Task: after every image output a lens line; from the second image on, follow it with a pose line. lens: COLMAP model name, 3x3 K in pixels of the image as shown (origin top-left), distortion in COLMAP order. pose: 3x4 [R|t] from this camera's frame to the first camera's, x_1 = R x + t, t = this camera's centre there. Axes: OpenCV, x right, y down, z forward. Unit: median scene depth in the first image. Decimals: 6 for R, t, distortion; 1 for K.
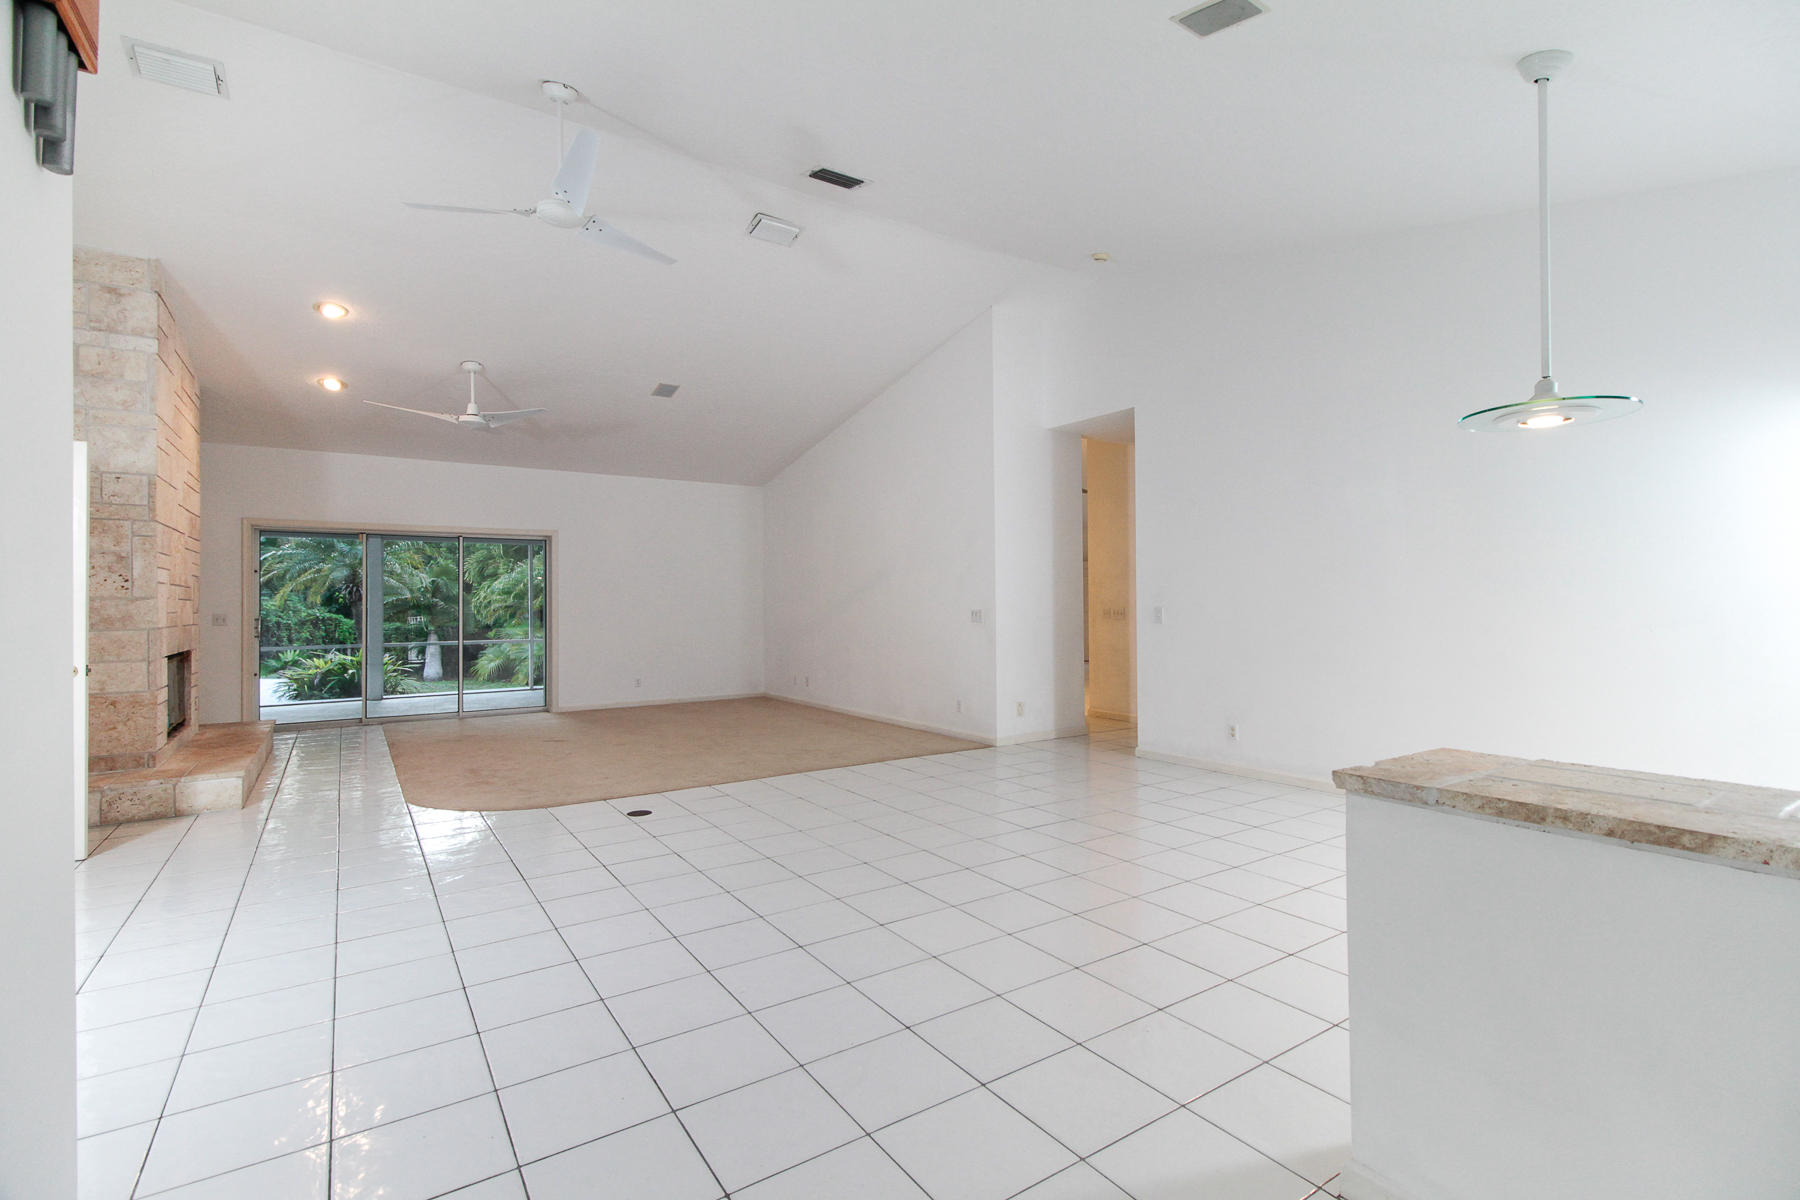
lens RADIAL K [[832.6, 0, 886.3], [0, 832.6, 599.4], [0, 0, 1]] dist [0.004154, -0.000238]
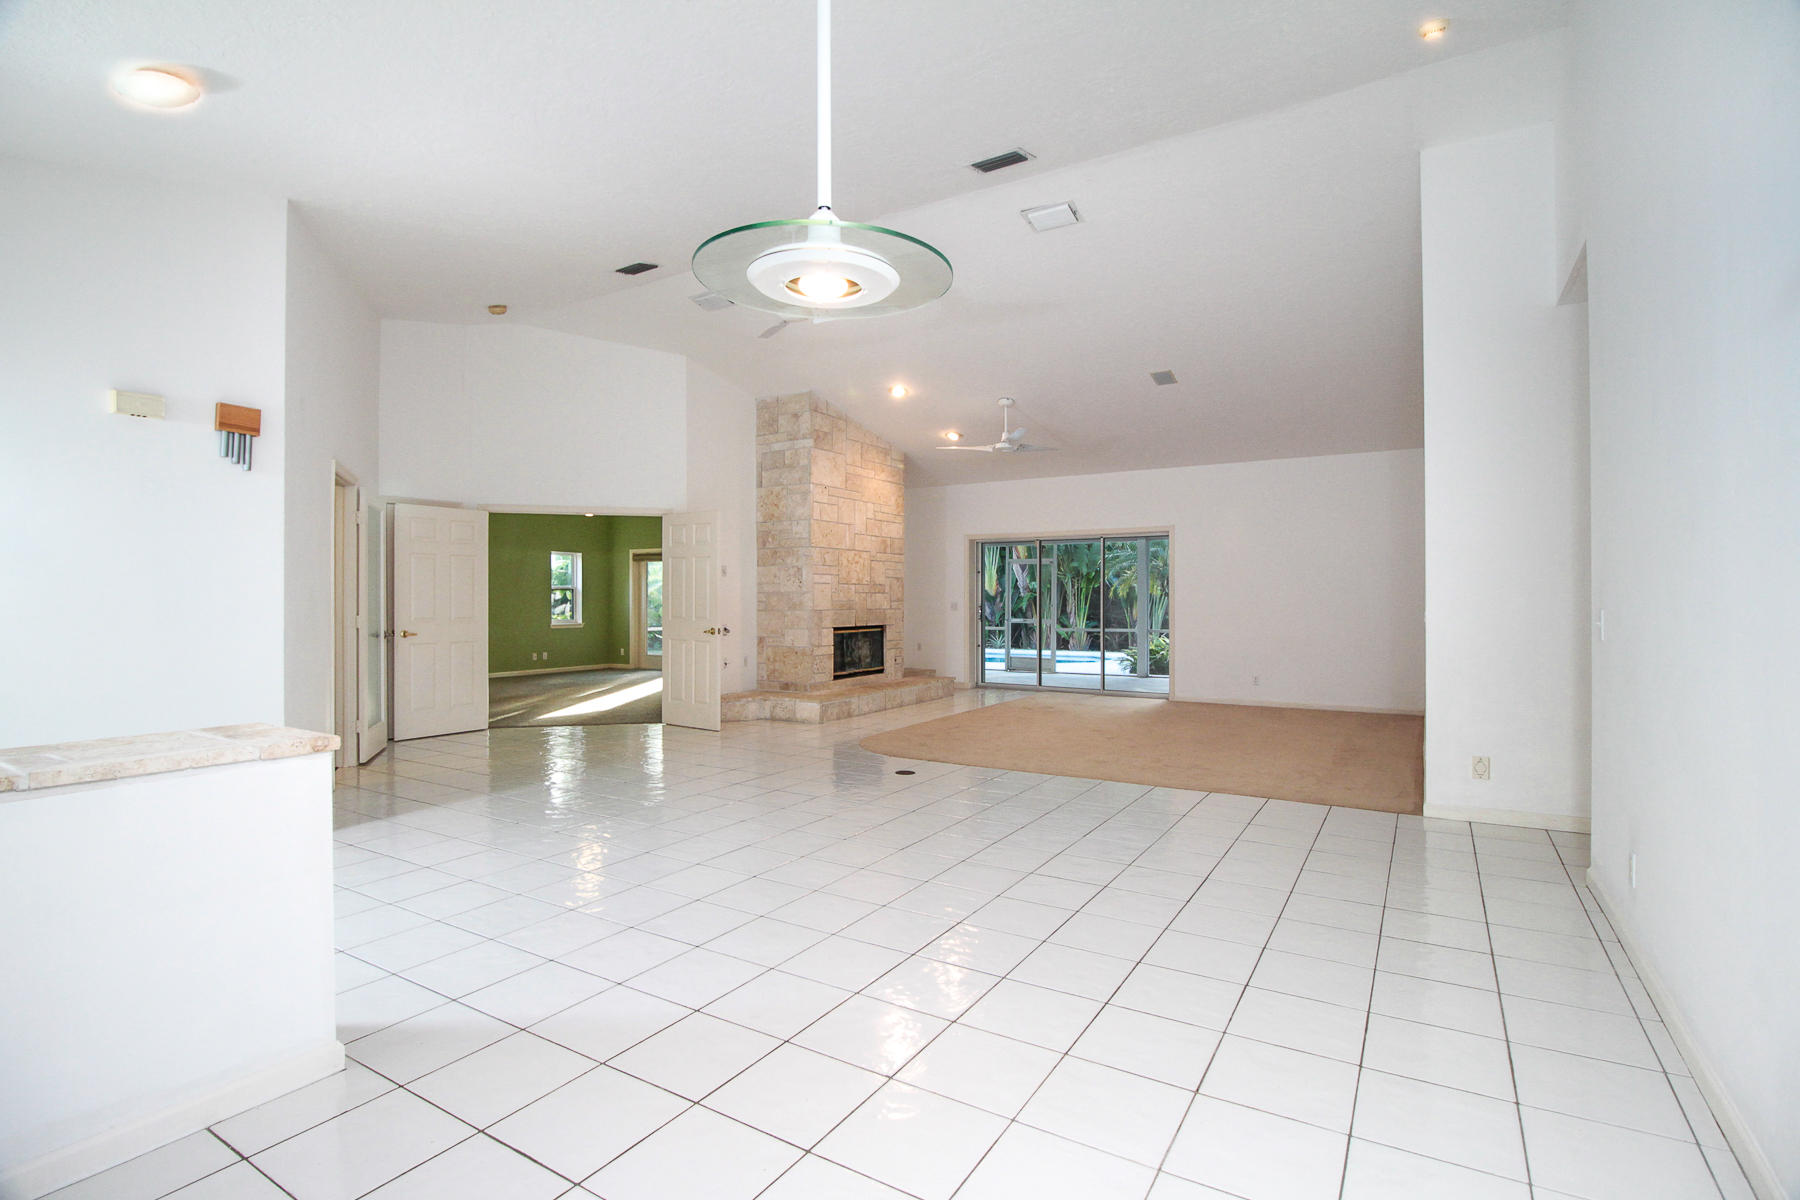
lens RADIAL K [[832.6, 0, 898.1], [0, 832.6, 595.6], [0, 0, 1]] dist [0.004154, -0.000238]
pose [[0.426506, 0.003381, -0.904479, 0.658437], [0.003113, 0.999982, 0.005206, -0.002990], [0.904480, -0.005036, 0.426487, 0.407040]]
